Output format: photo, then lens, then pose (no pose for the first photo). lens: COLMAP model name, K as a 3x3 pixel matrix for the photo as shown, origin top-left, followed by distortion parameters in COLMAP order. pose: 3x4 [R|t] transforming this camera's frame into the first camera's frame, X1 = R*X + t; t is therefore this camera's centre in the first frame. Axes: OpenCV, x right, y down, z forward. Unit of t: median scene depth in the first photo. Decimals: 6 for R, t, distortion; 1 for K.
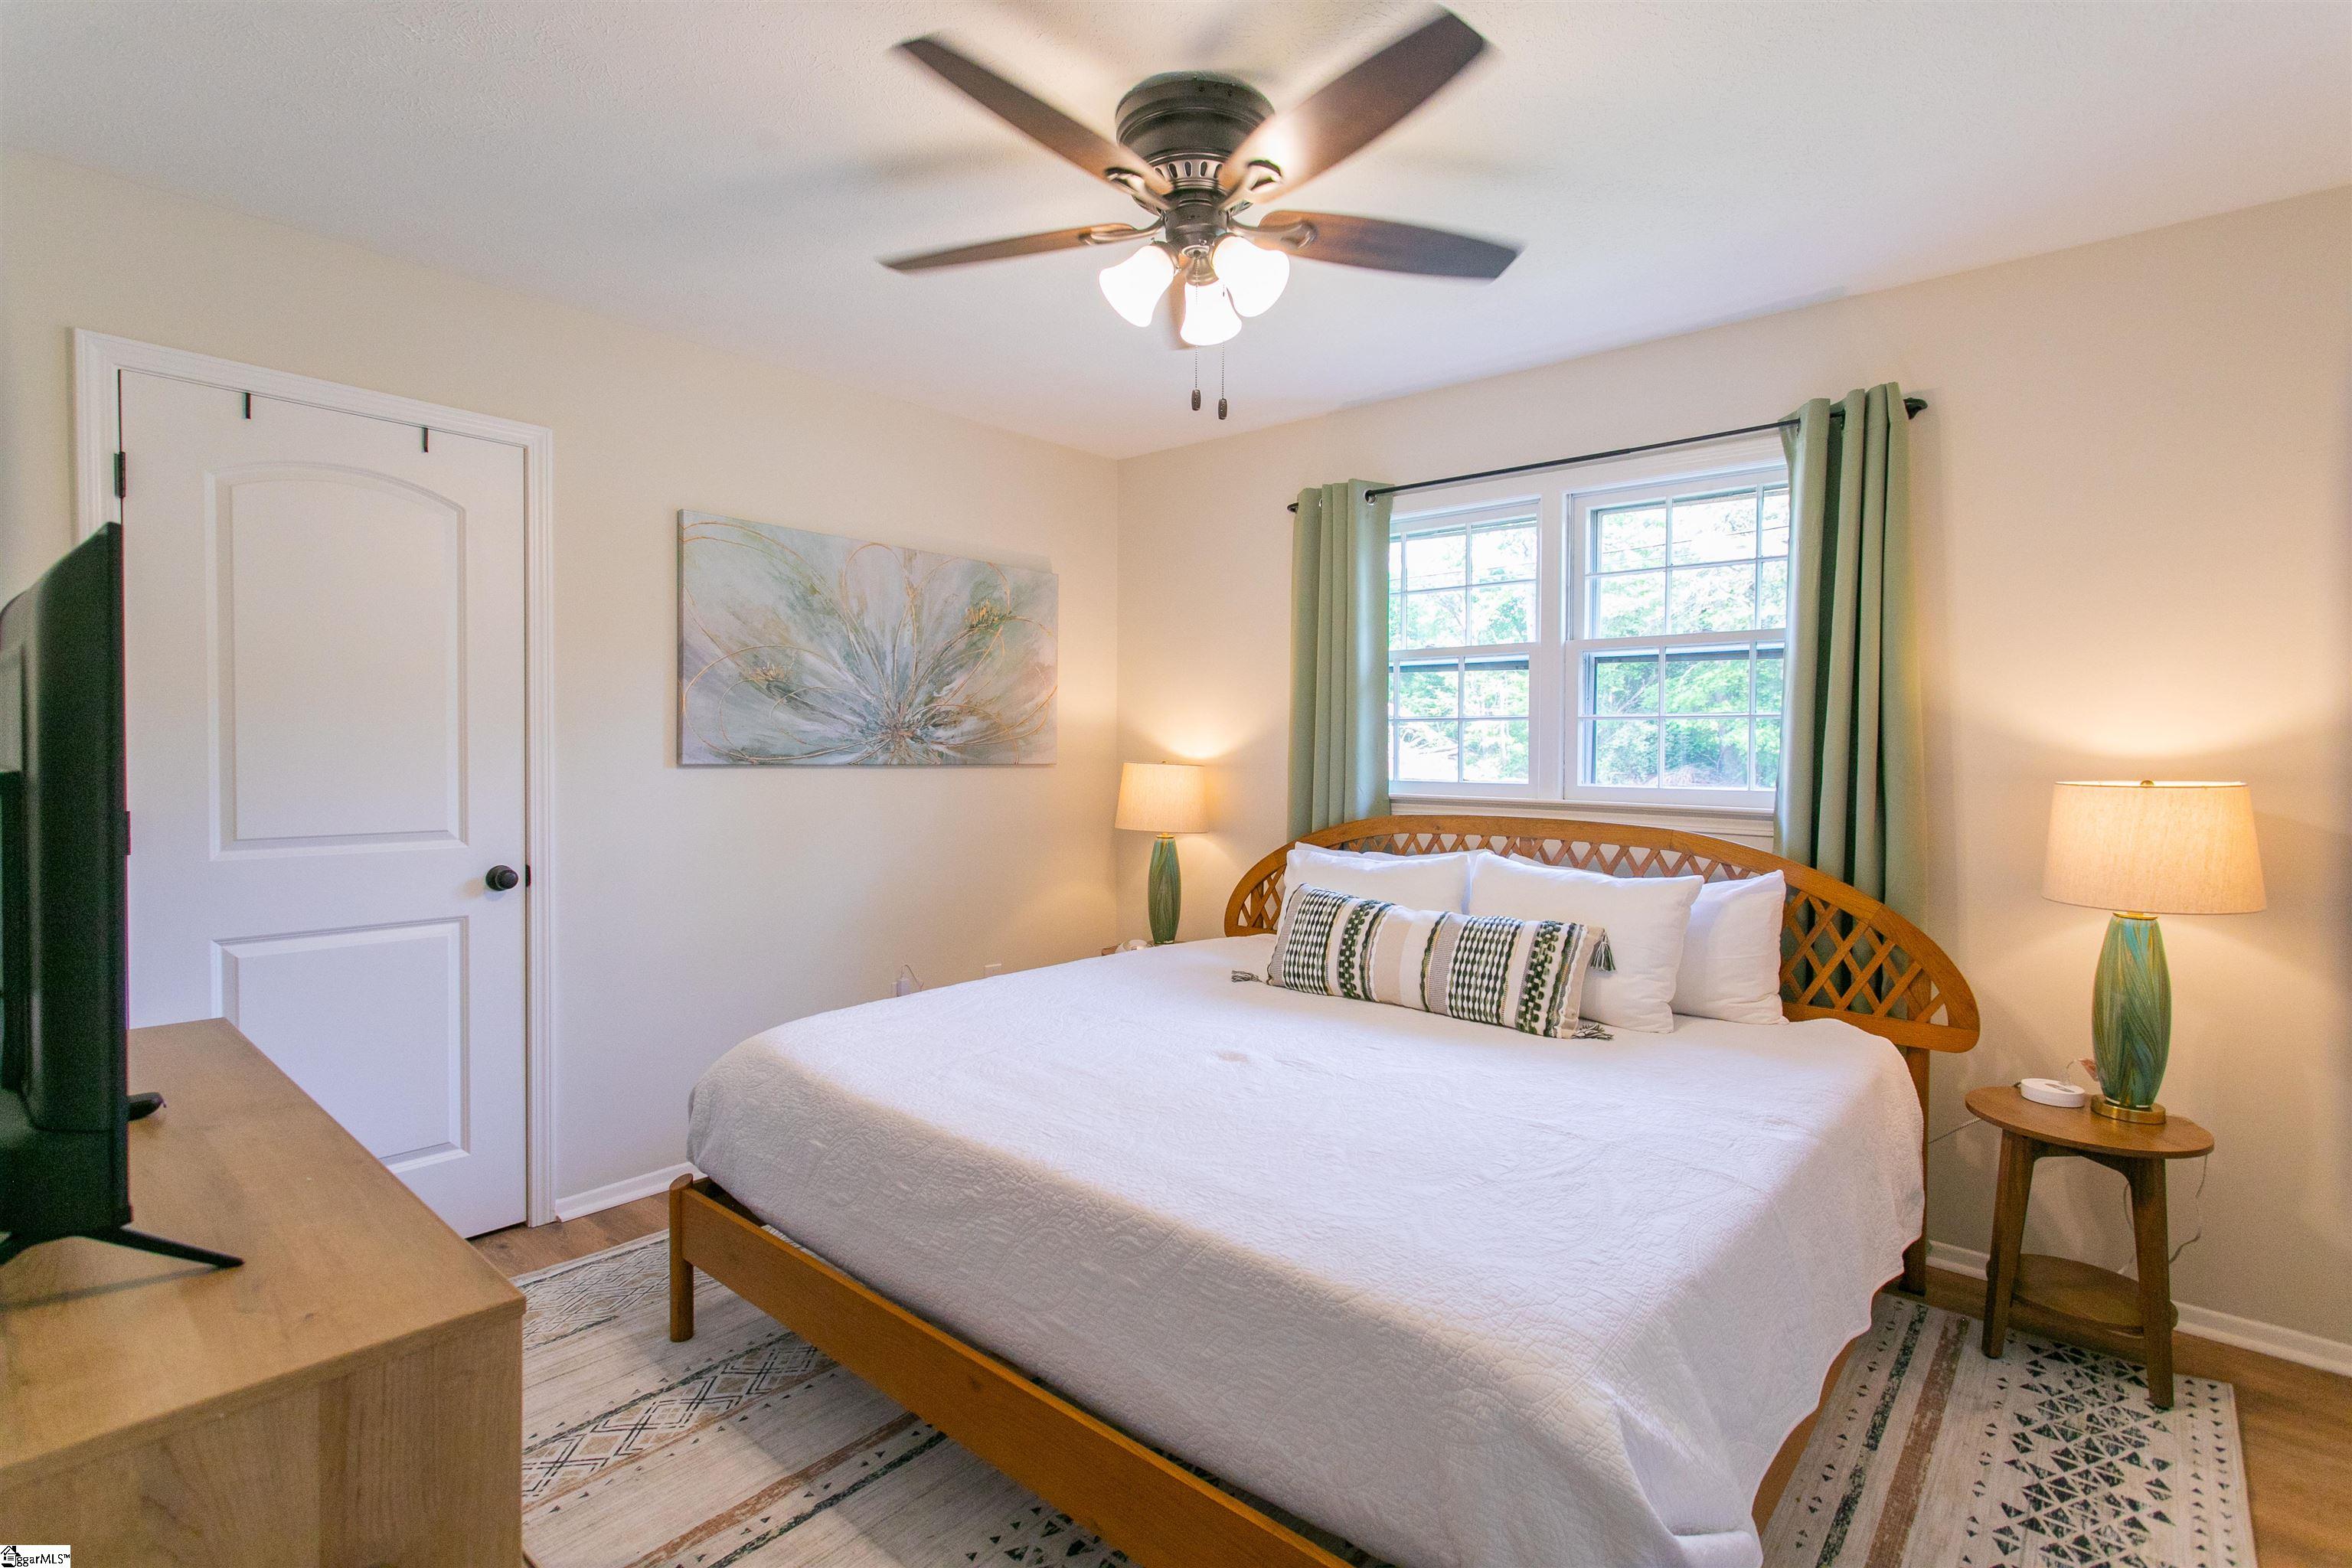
lens RADIAL K [[1110.6, 0, 1174.6], [0, 1110.6, 768.4], [0, 0, 1]] dist [-0.004821, -0.000149]
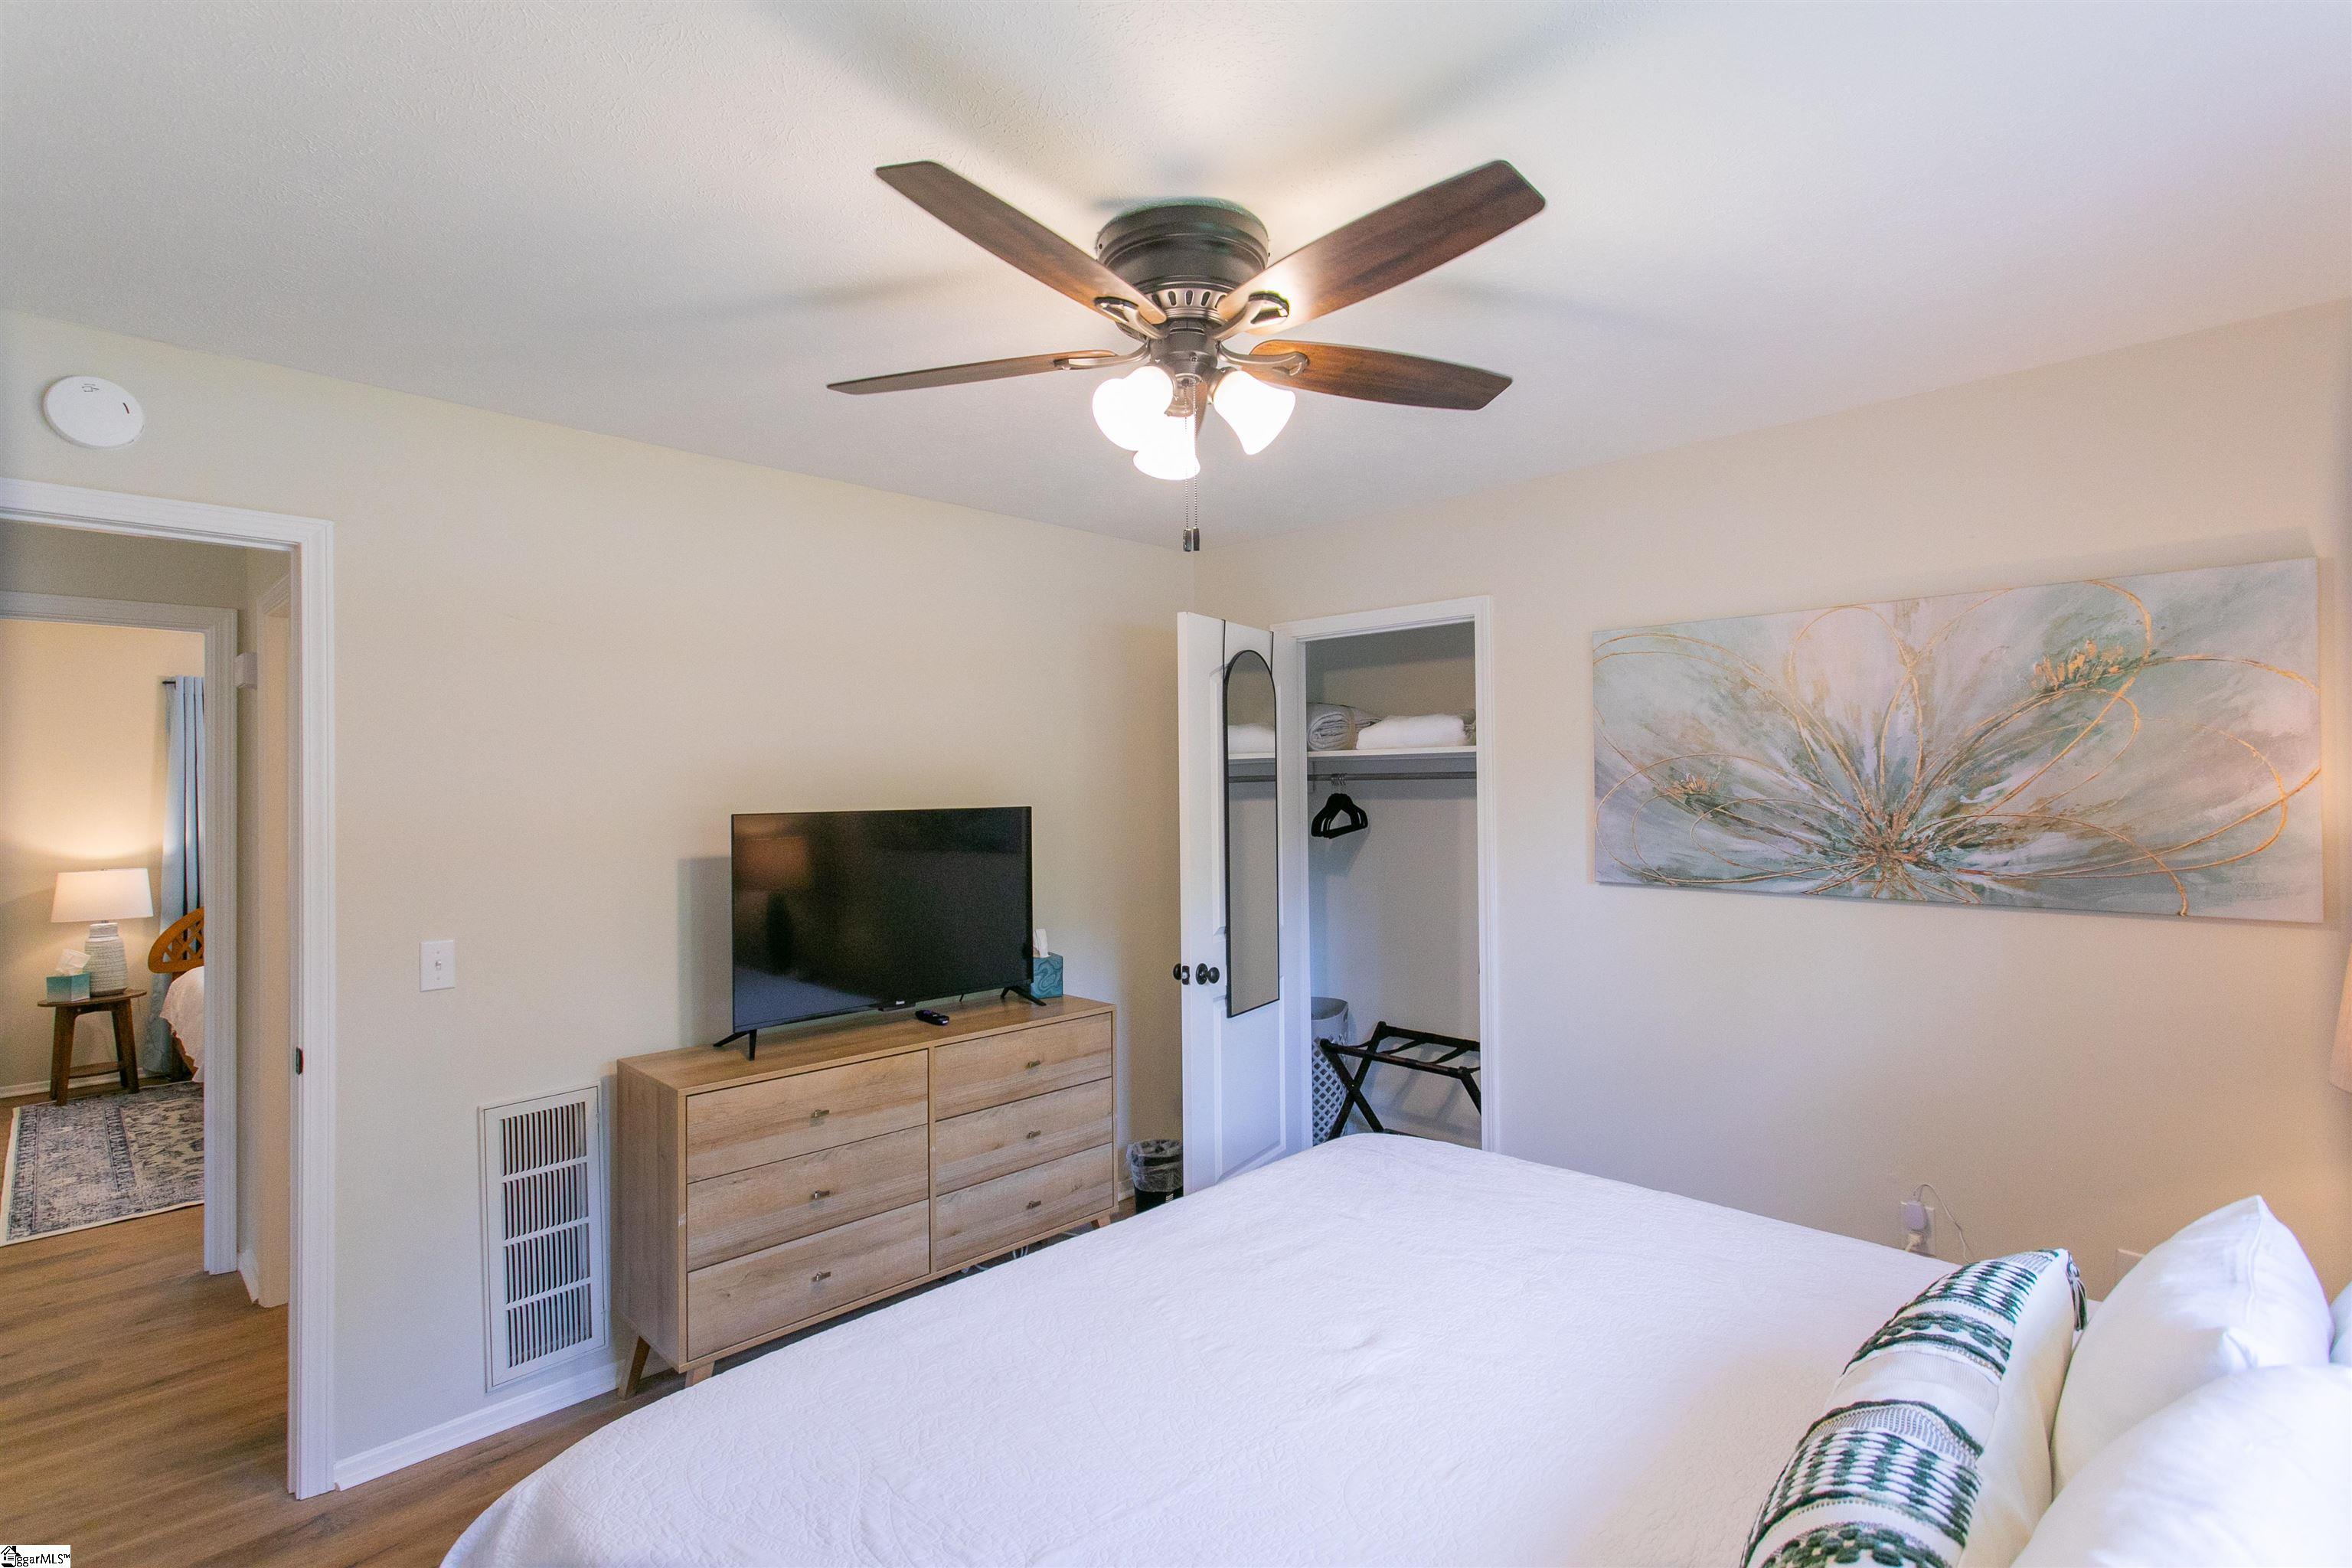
lens RADIAL K [[1110.6, 0, 1178.8], [0, 1110.6, 789.2], [0, 0, 1]] dist [-0.004821, -0.000149]
pose [[-0.076229, 0.000780, -0.997090, 0.510384], [-0.003708, 0.999993, 0.001066, -0.074291], [0.997083, 0.003778, -0.076225, 0.588350]]
